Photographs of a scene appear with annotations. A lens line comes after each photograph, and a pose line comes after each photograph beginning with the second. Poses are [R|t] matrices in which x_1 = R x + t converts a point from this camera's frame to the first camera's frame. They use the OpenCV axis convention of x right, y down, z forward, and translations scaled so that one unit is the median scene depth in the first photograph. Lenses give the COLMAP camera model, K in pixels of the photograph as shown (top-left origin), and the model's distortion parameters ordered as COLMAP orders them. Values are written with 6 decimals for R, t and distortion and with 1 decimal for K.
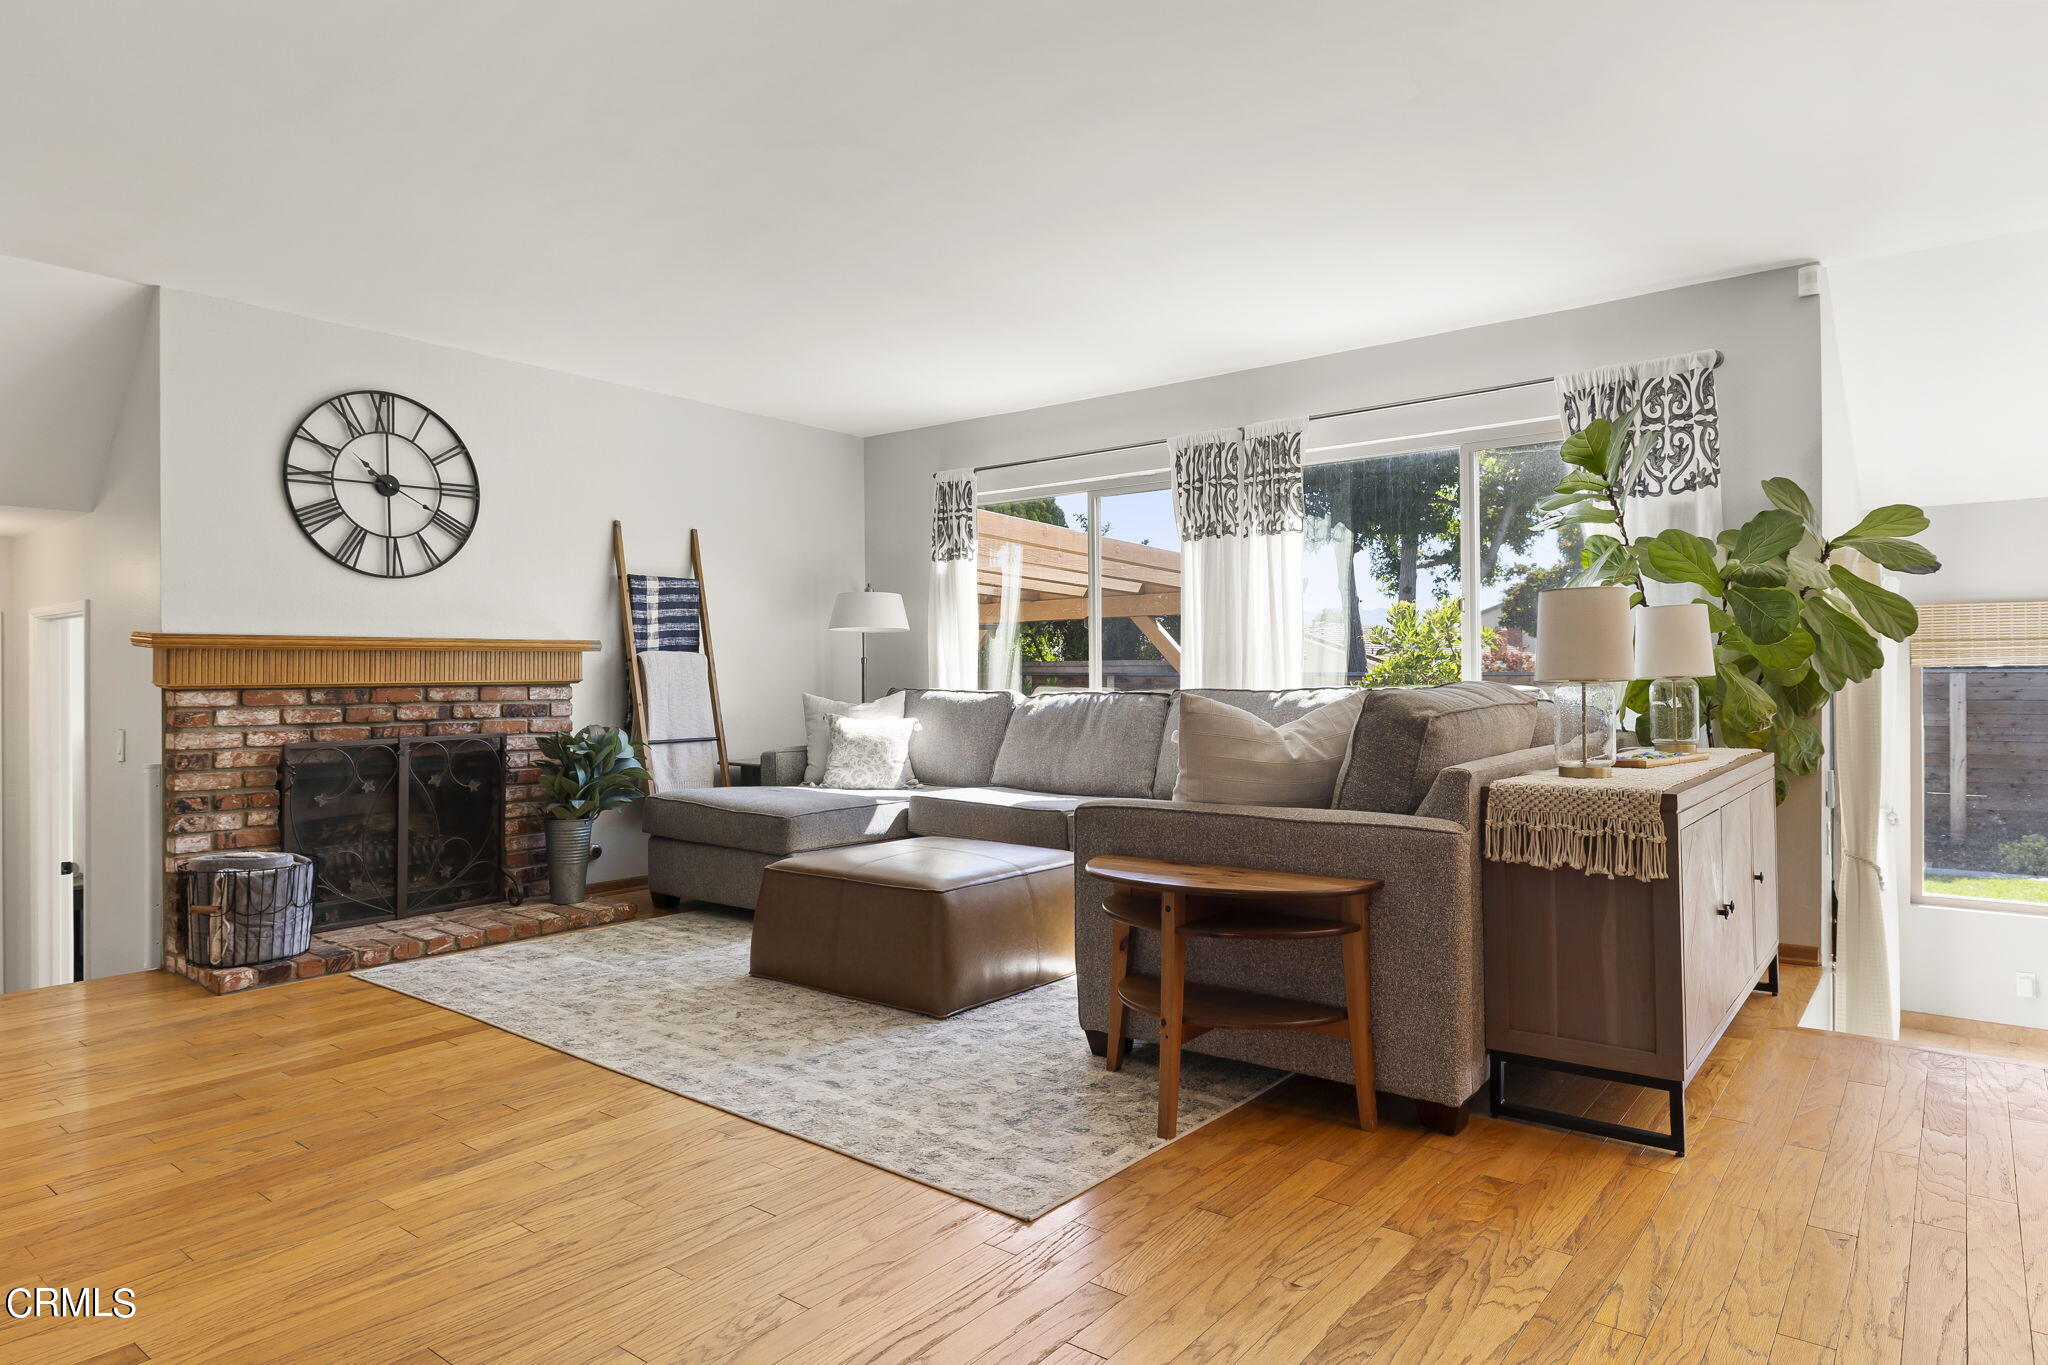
lens RADIAL K [[1134.3, 0, 1022.8], [0, 1134.3, 656.9], [0, 0, 1]] dist [-0.002457, -0.000728]
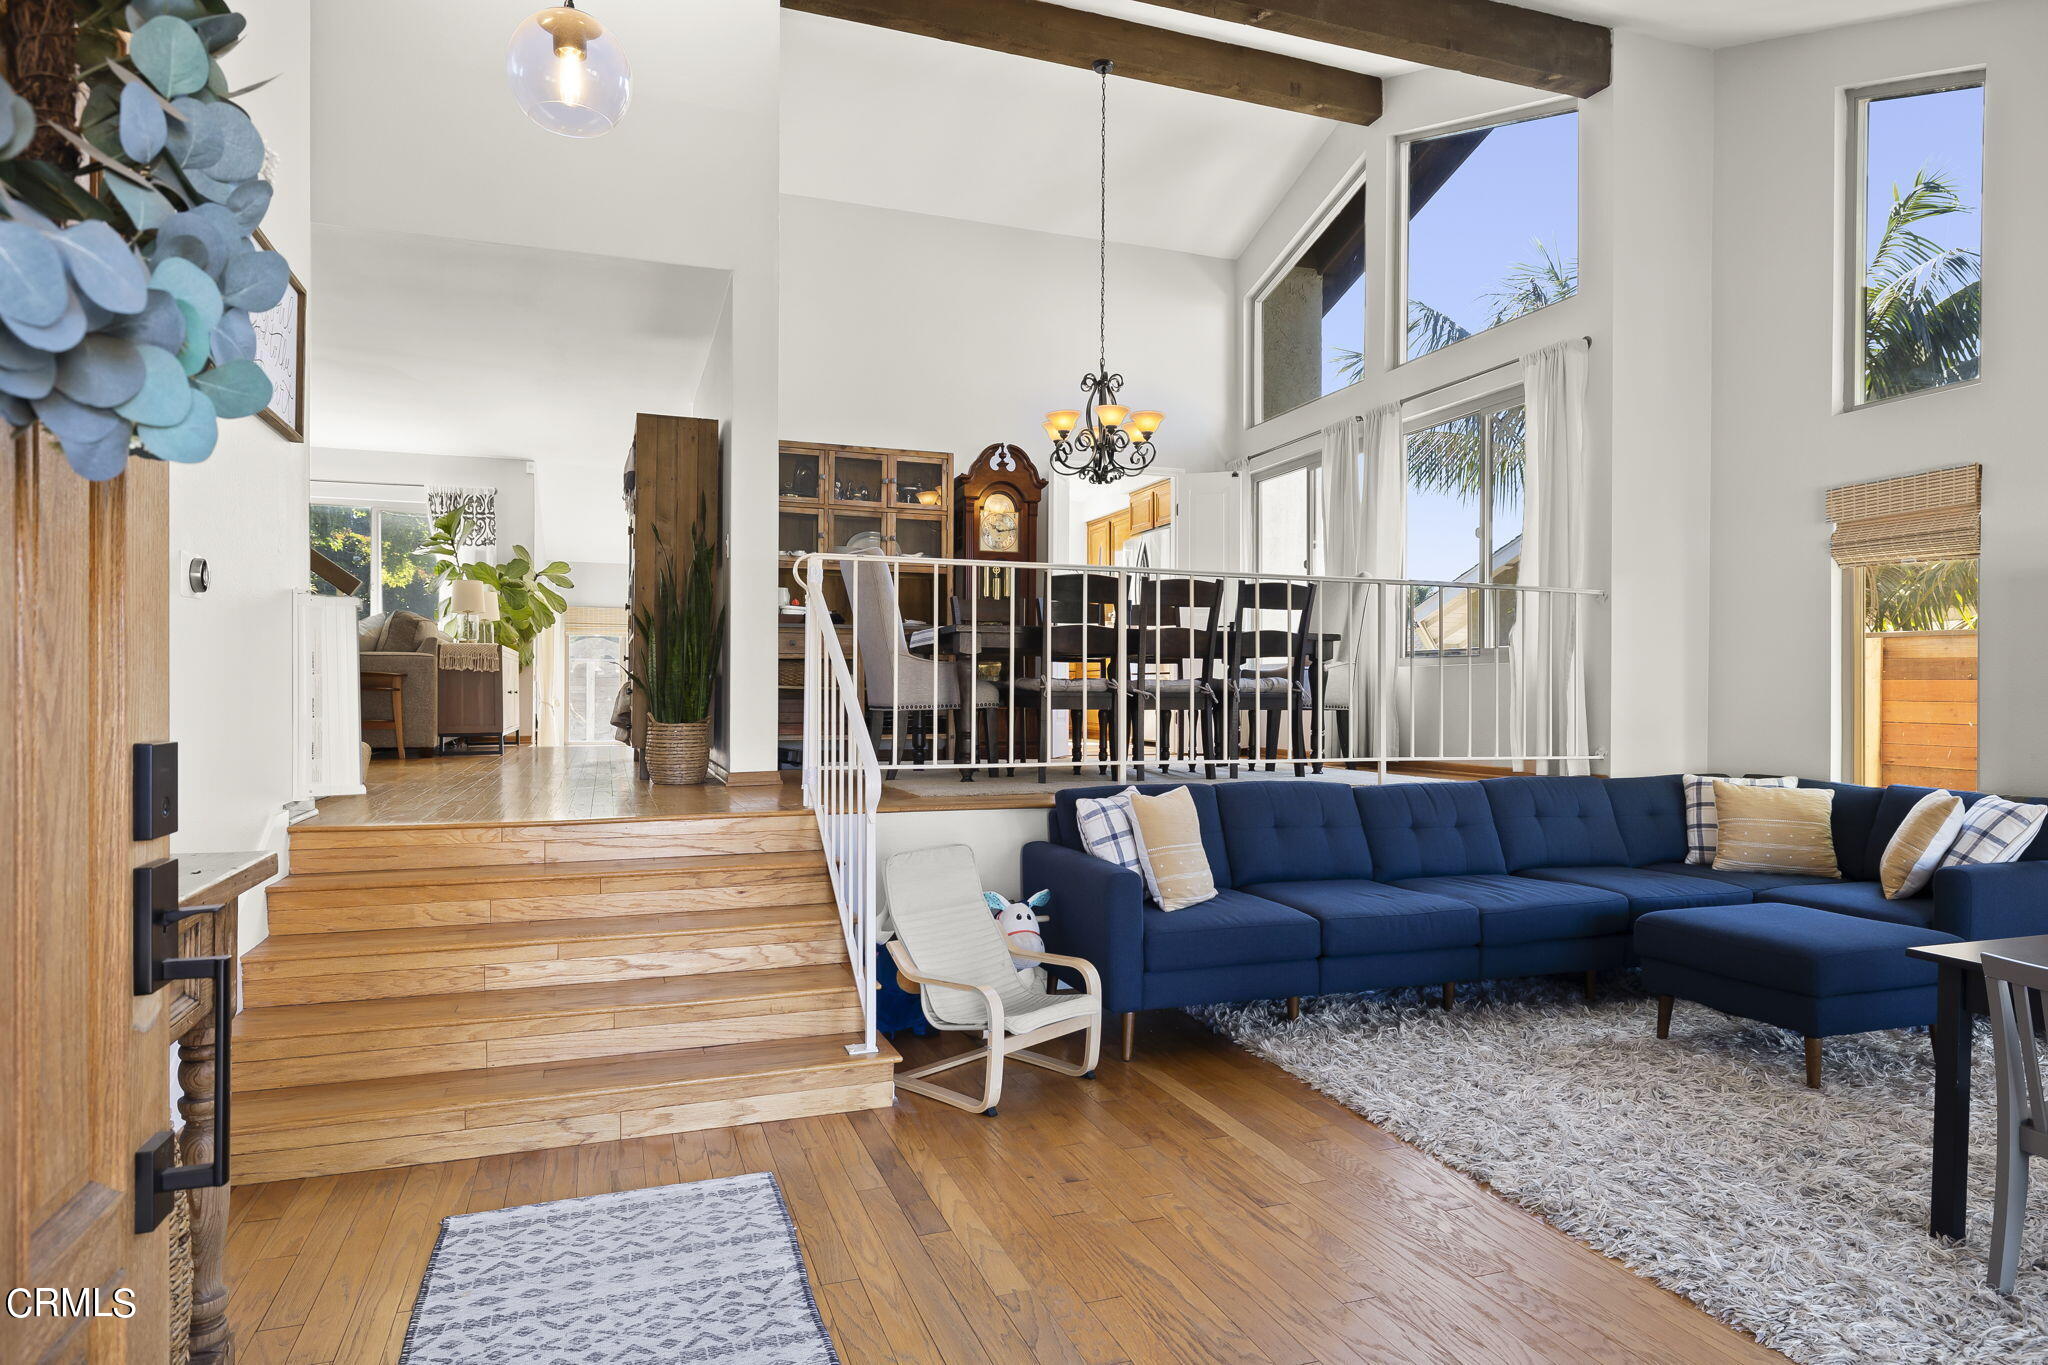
lens RADIAL K [[1171.4, 0, 1024.0], [0, 1171.4, 682.5], [0, 0, 1]] dist [0.045025, -0.000472]
pose [[0.505299, 0.011442, 0.862868, -1.017506], [-0.010419, 0.999920, -0.007158, 0.151206], [-0.862881, -0.005374, 0.505378, -1.280145]]
